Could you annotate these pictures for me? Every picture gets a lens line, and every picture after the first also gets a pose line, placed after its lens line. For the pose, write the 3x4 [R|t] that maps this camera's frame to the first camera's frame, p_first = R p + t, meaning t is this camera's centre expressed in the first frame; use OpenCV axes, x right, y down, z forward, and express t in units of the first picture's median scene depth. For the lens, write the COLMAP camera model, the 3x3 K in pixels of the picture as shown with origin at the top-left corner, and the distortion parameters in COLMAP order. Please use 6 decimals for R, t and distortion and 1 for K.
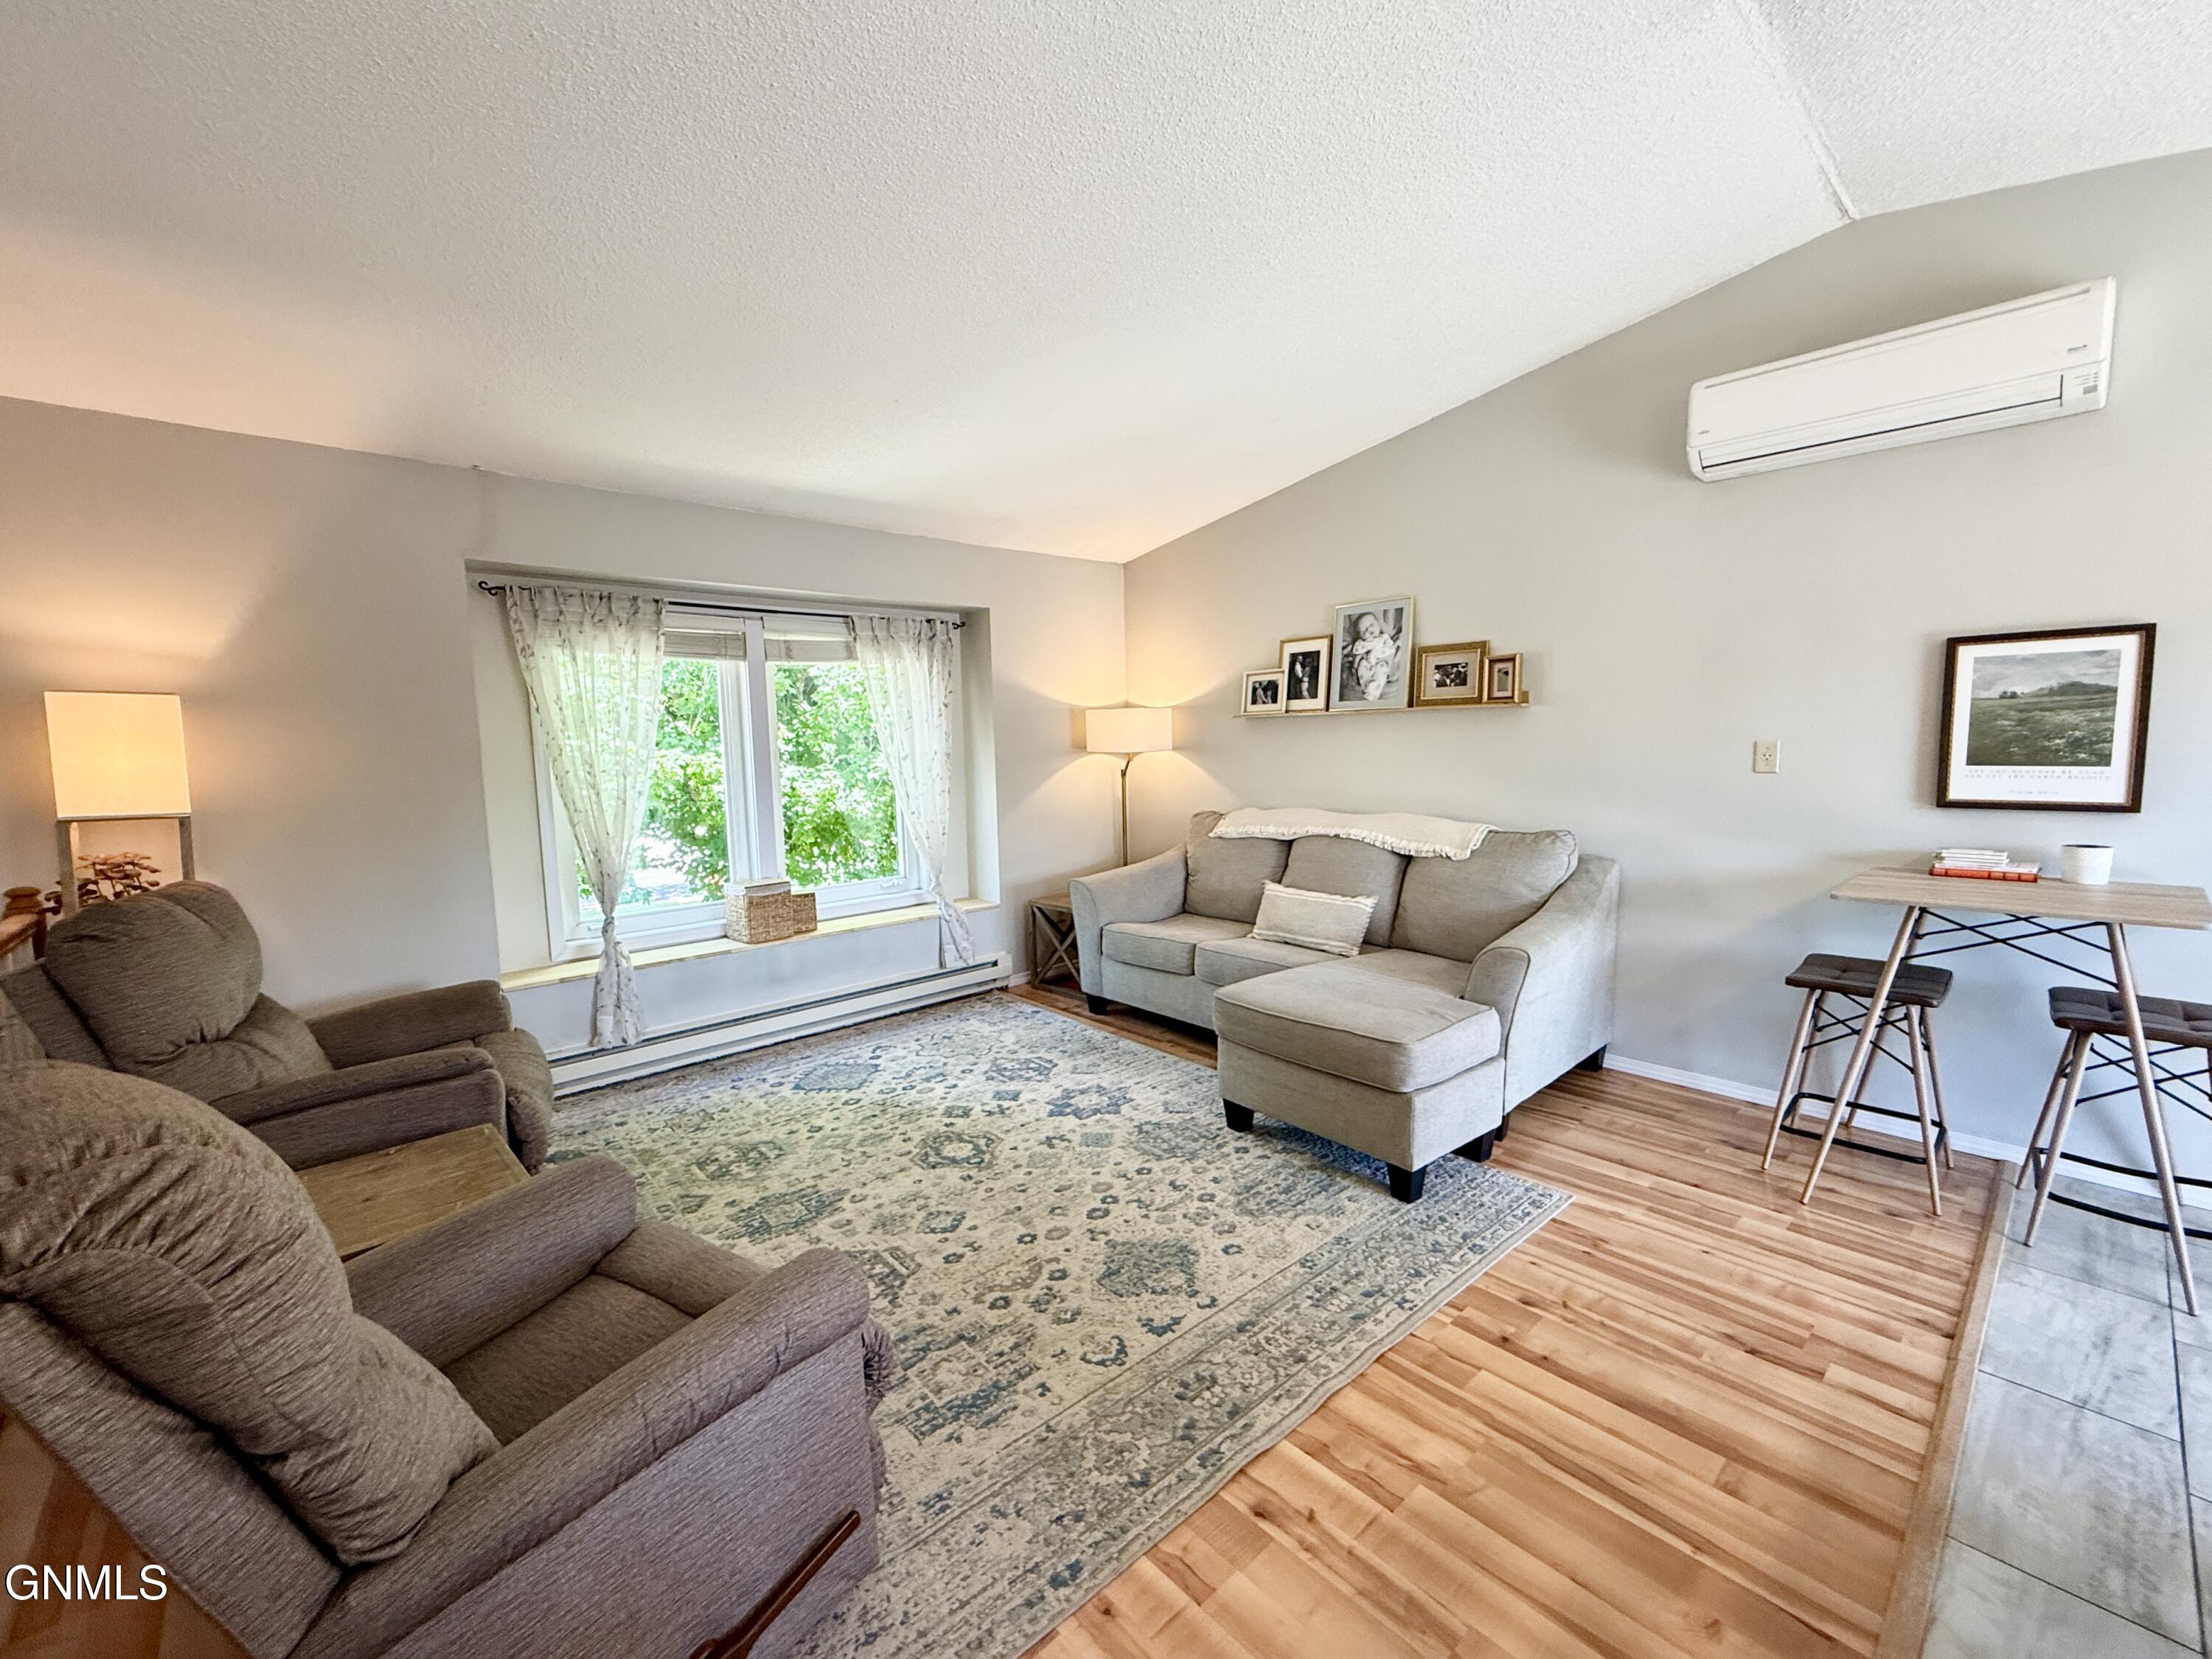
lens RADIAL K [[905.0, 0, 1097.7], [0, 905.0, 823.2], [0, 0, 1]] dist [0.001349, 0.000015]
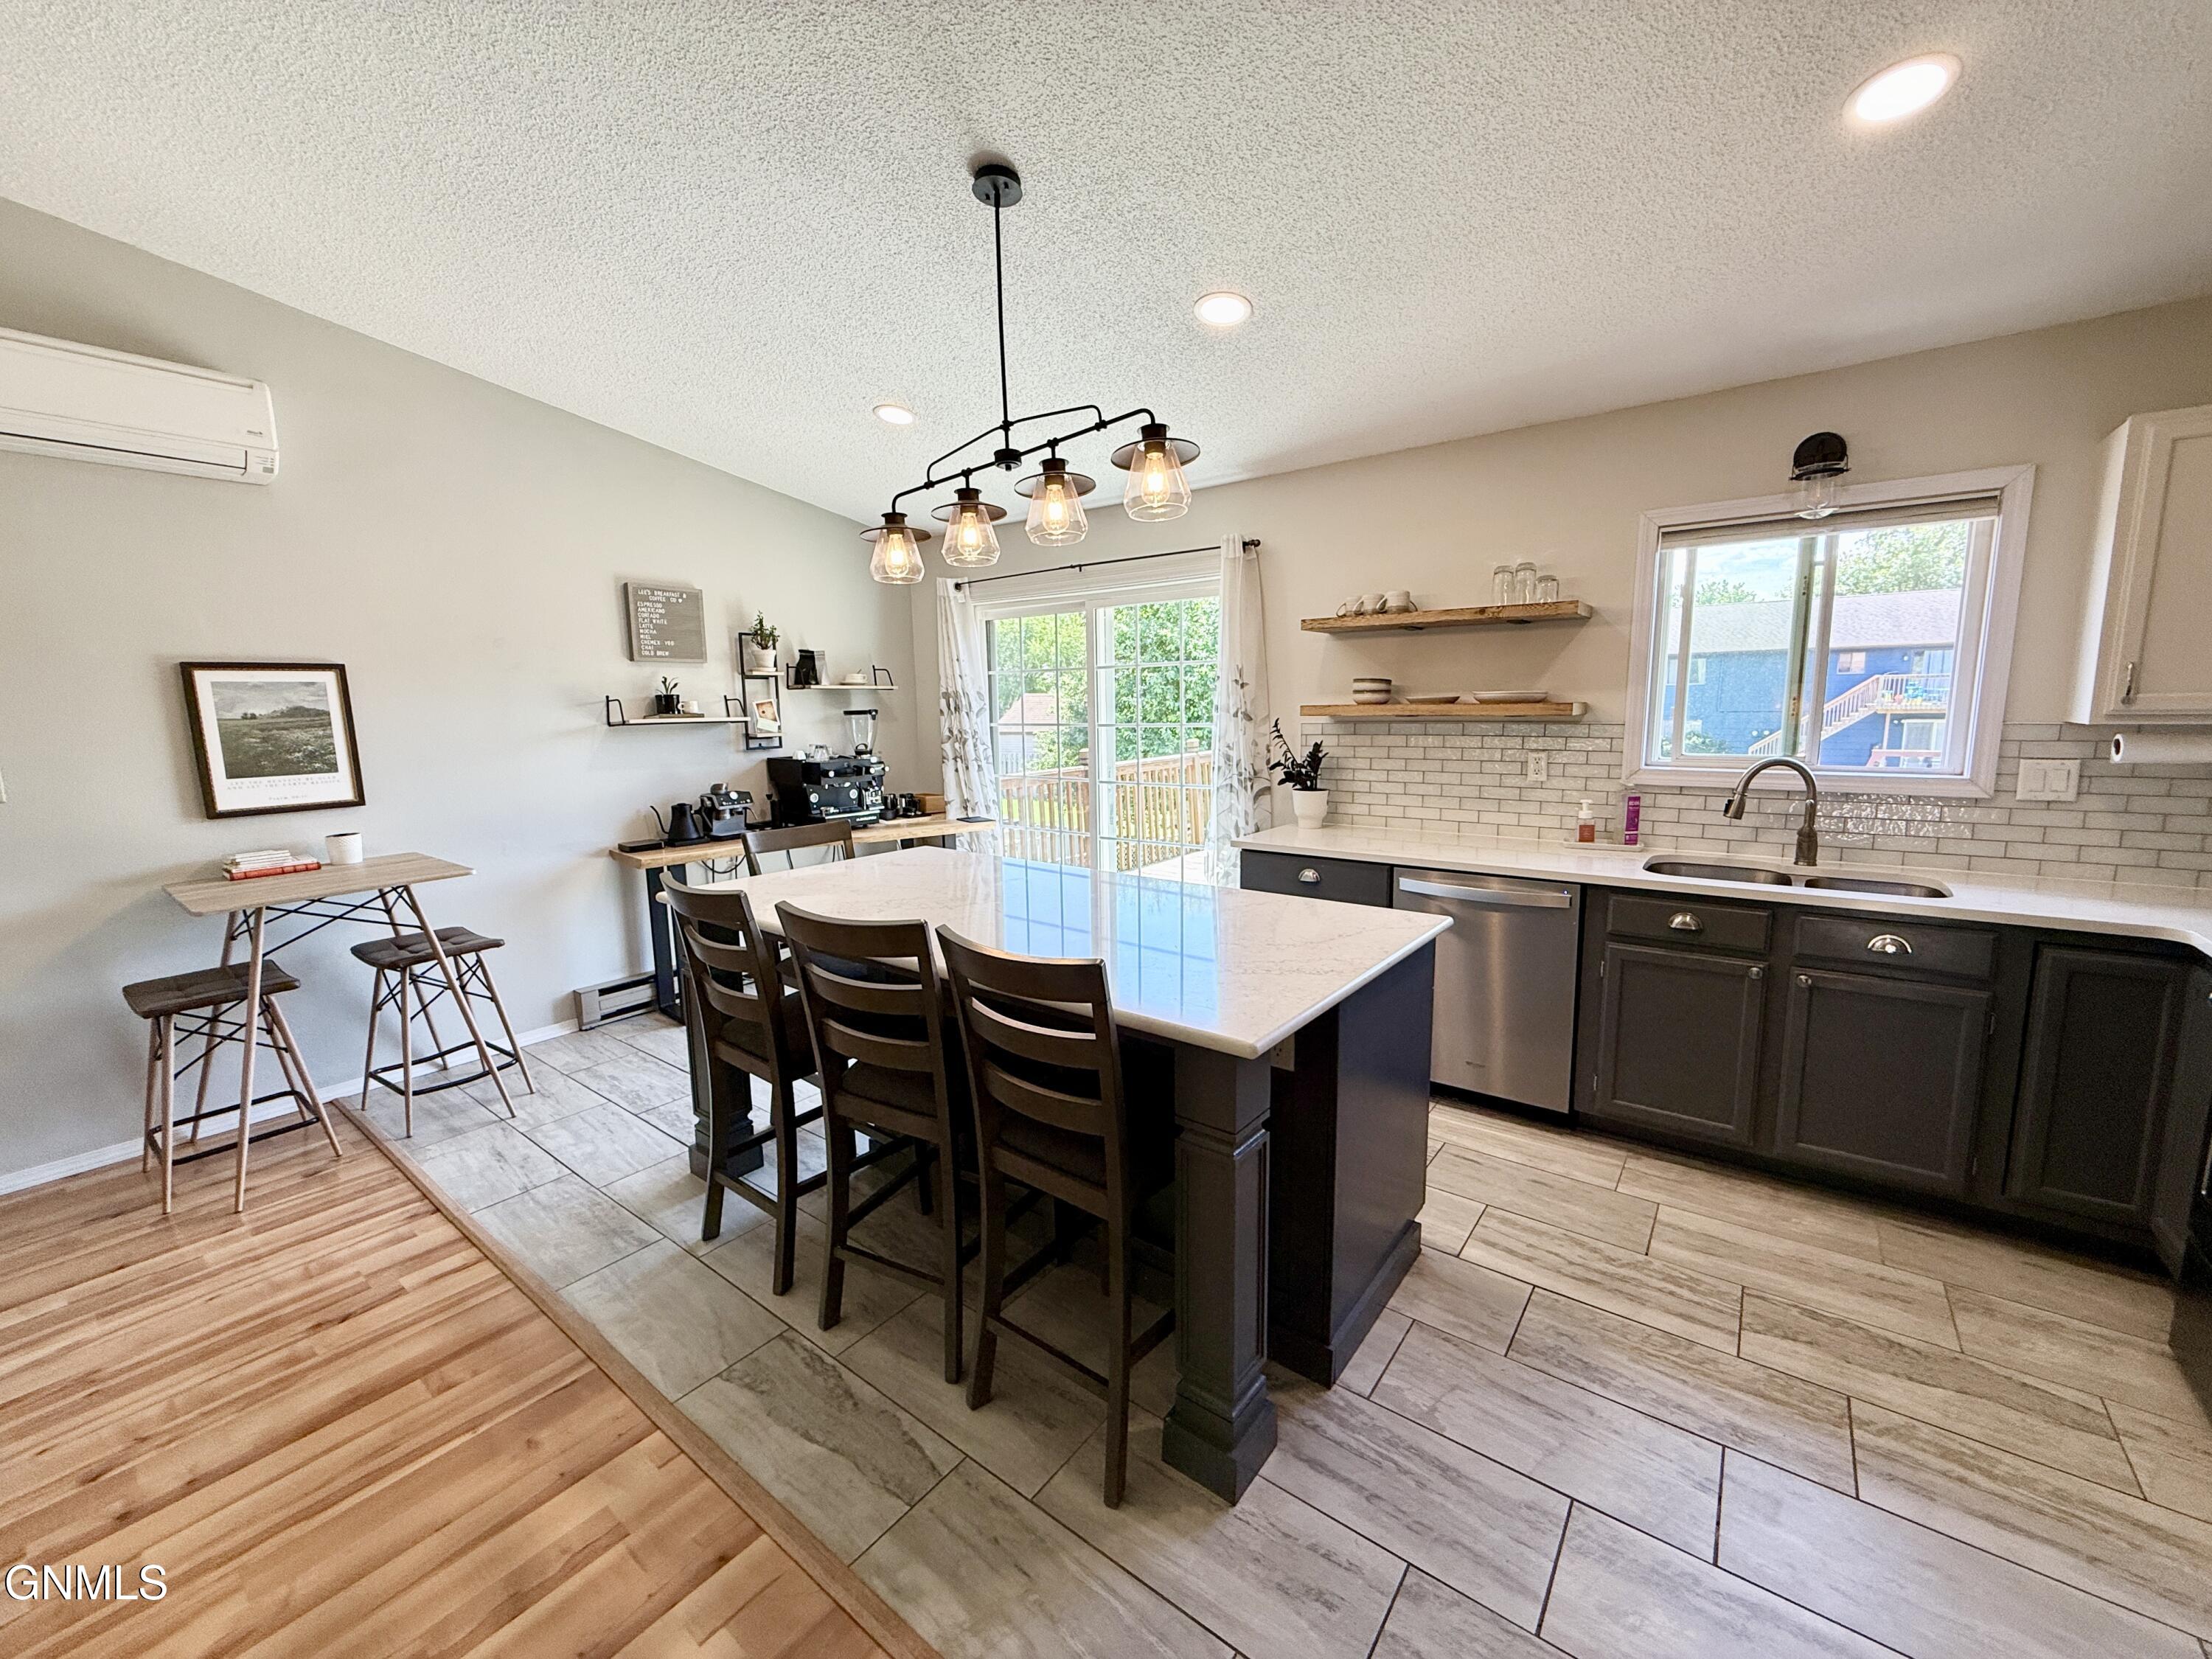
lens RADIAL K [[905.0, 0, 1097.1], [0, 905.0, 828.1], [0, 0, 1]] dist [0.001349, 0.000015]
pose [[-0.169357, -0.124070, 0.977714, -0.345088], [0.111983, 0.983197, 0.144163, -0.049697], [-0.979172, 0.133902, -0.152617, 0.146320]]
